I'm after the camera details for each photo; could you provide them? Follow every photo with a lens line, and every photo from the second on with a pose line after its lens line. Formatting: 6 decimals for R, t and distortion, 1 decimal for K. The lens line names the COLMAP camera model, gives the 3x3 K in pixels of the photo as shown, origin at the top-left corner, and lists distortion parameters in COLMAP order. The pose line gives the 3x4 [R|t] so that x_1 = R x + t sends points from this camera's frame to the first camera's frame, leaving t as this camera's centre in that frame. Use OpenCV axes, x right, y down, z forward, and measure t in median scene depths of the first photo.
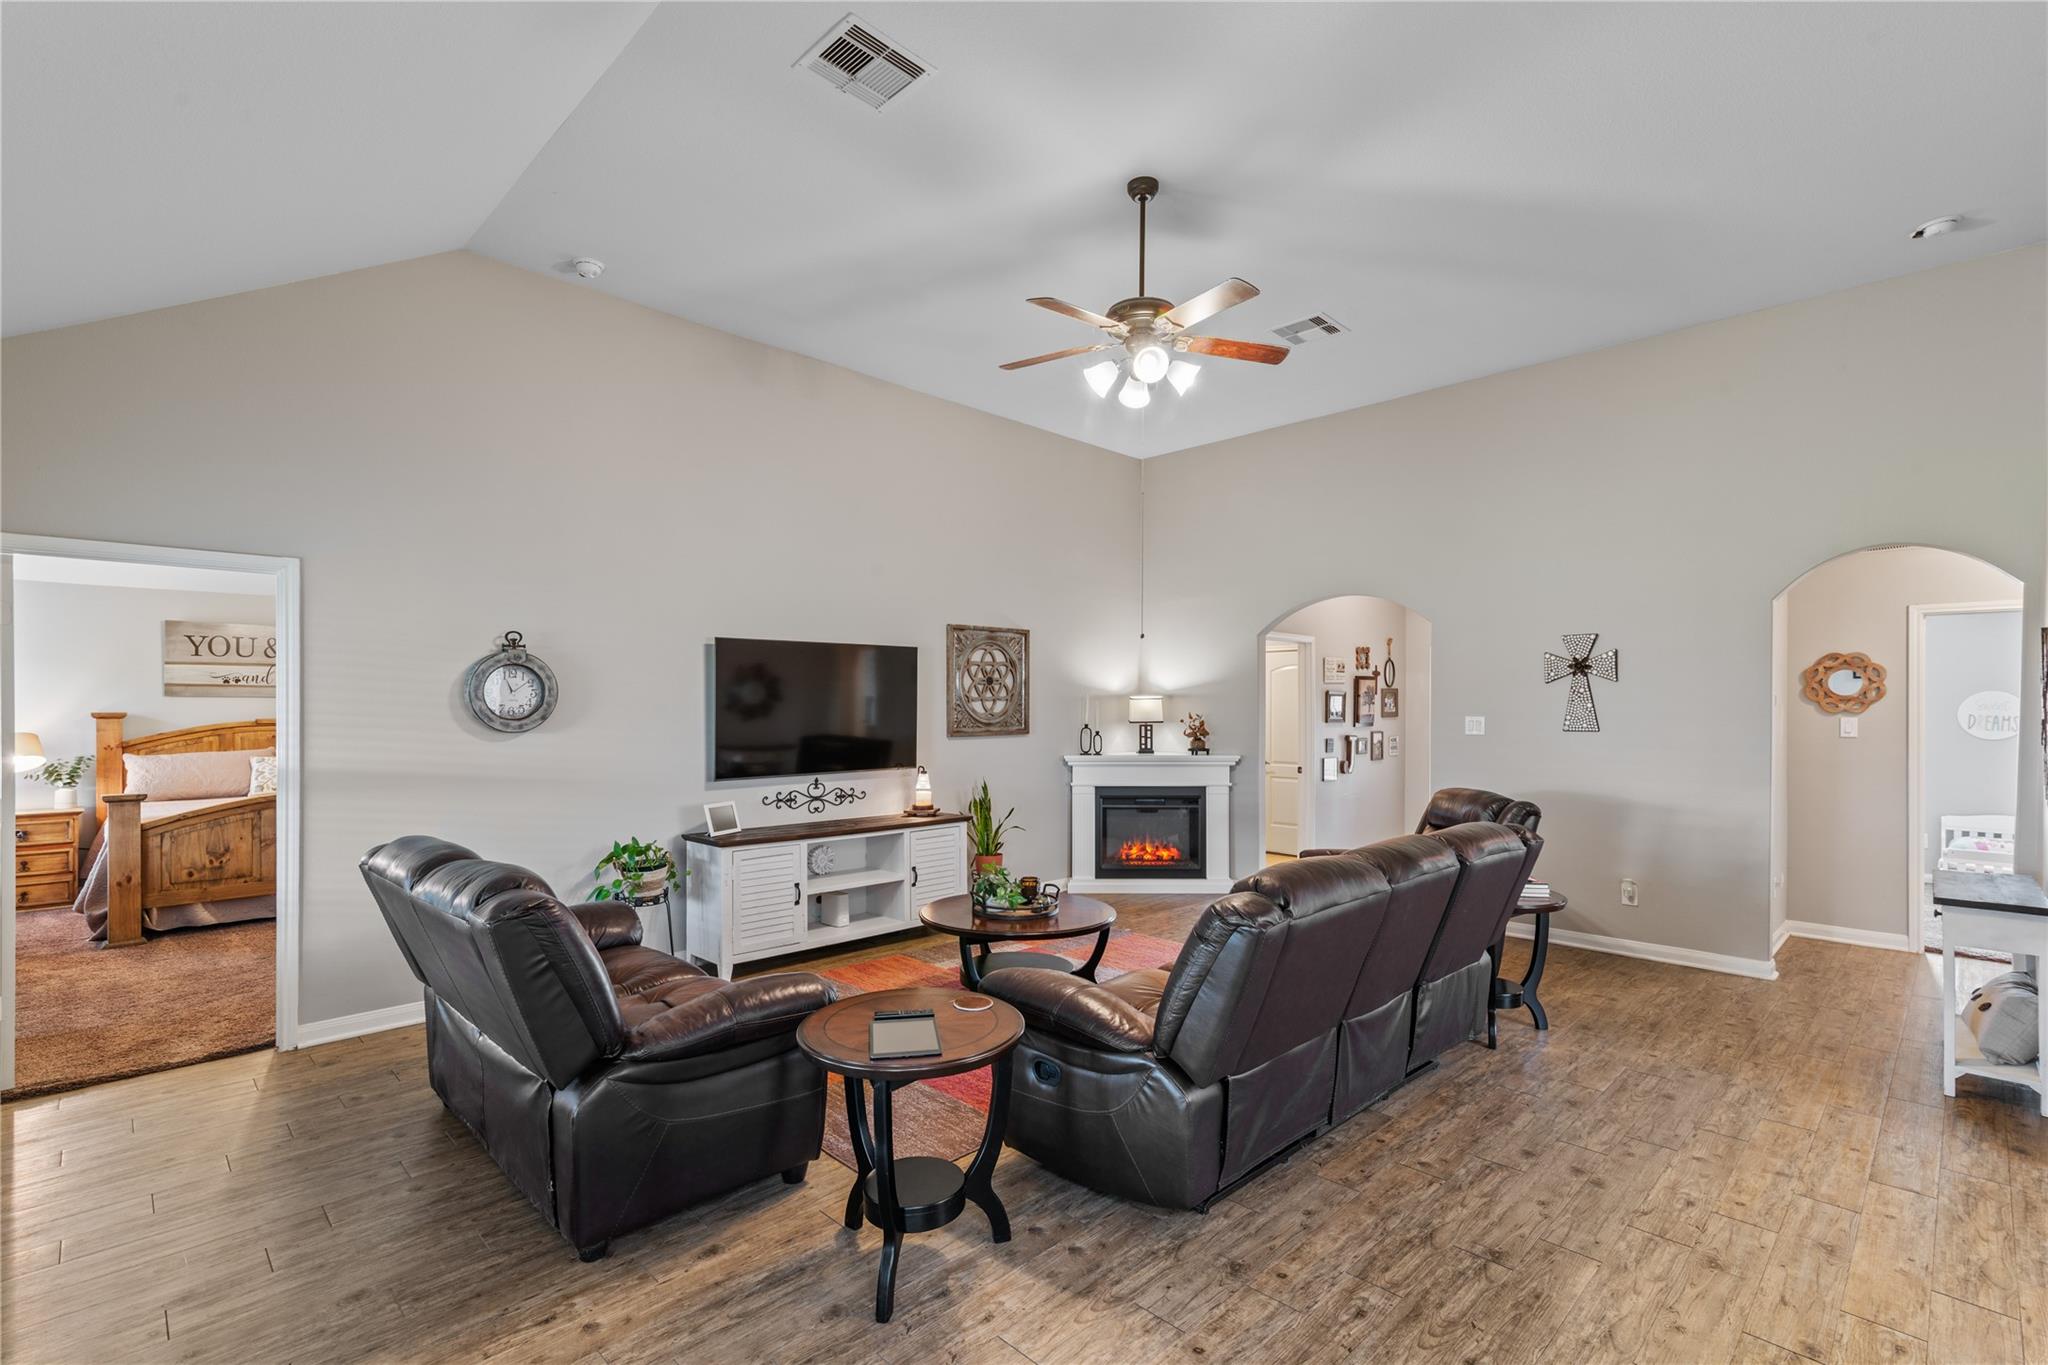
lens RADIAL K [[930.6, 0, 1020.0], [0, 930.6, 709.0], [0, 0, 1]] dist [0.016261, -0.002590]
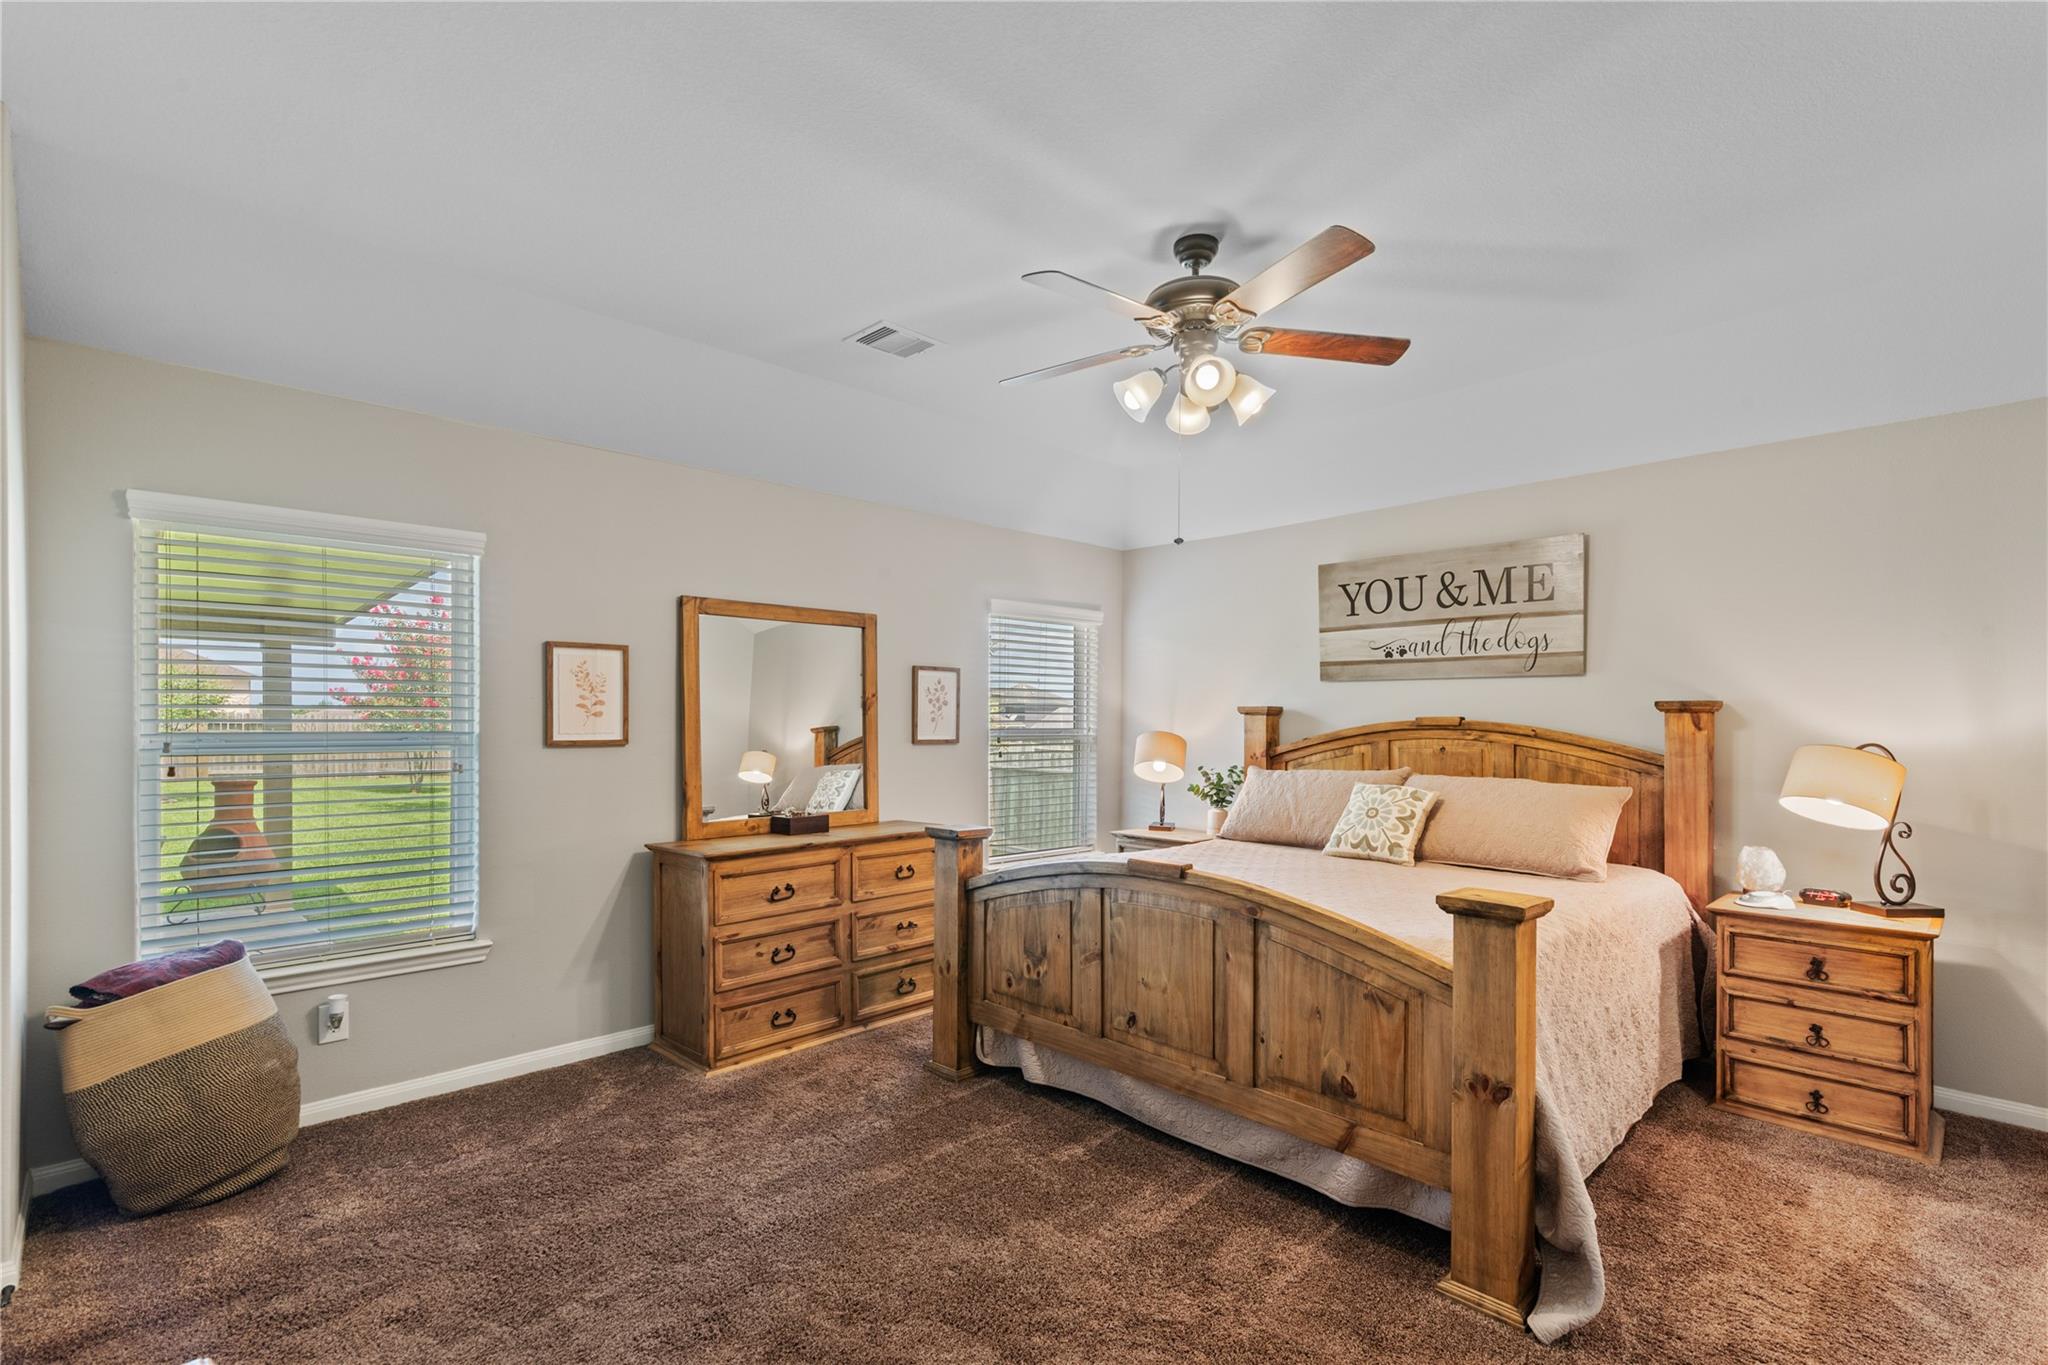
lens RADIAL K [[930.6, 0, 1028.0], [0, 930.6, 729.8], [0, 0, 1]] dist [0.016261, -0.002590]
pose [[-0.000894, 0.008602, -0.999963, -0.274332], [-0.009064, 0.999922, 0.008610, 0.016997], [0.999959, 0.009072, -0.000816, 0.845166]]
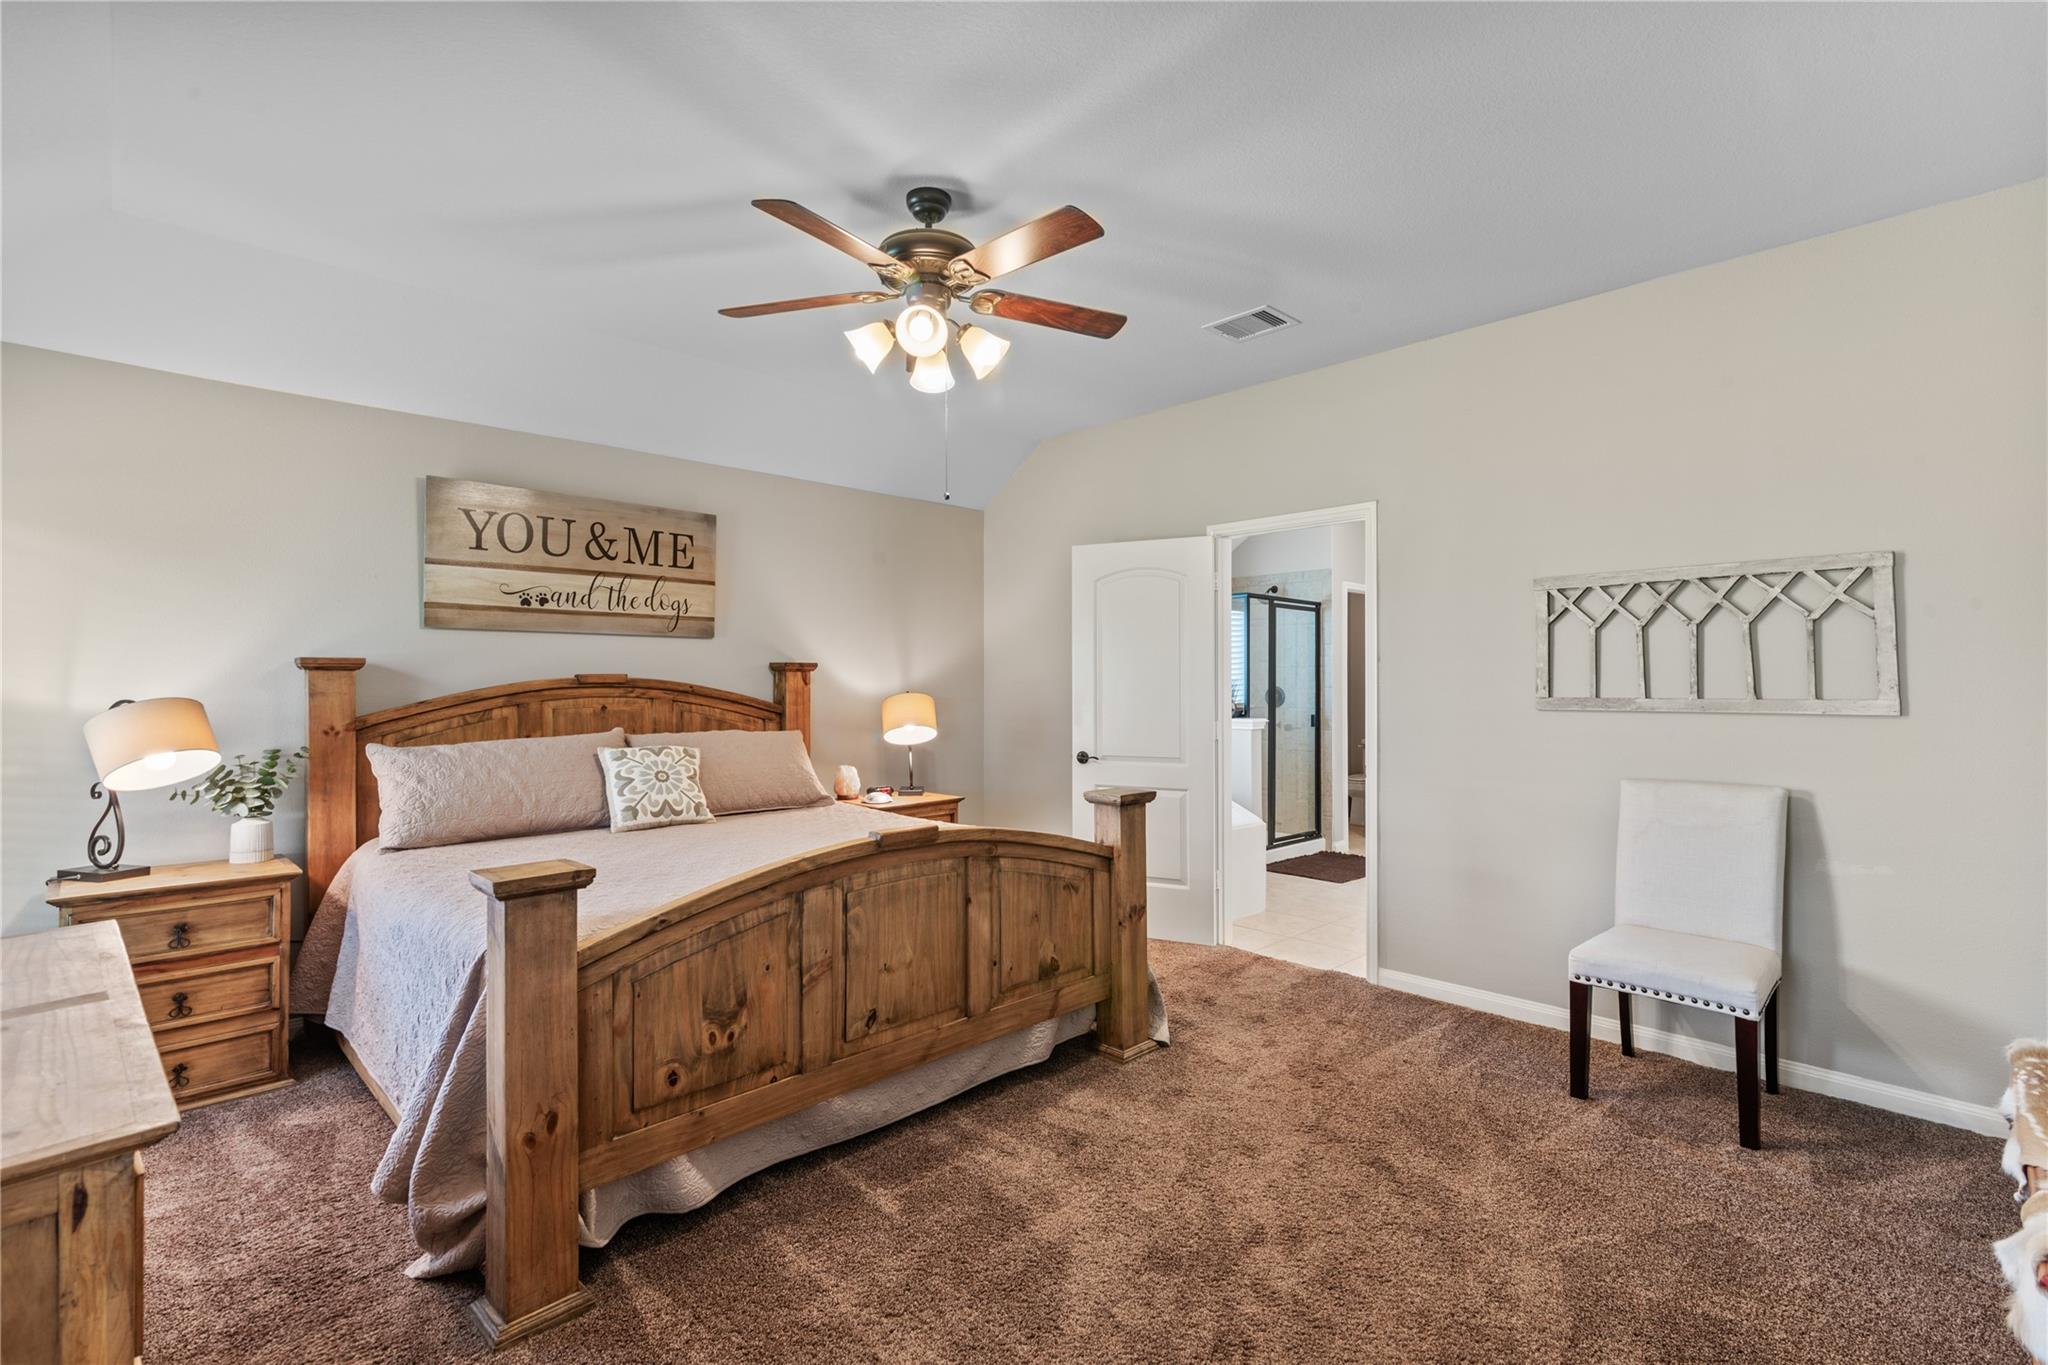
lens RADIAL K [[930.6, 0, 1025.6], [0, 930.6, 684.0], [0, 0, 1]] dist [0.016261, -0.002590]
pose [[0.999991, -0.002320, -0.003633, -0.620691], [0.002317, 0.999997, -0.000956, 0.018734], [0.003635, 0.000947, 0.999993, 0.531633]]
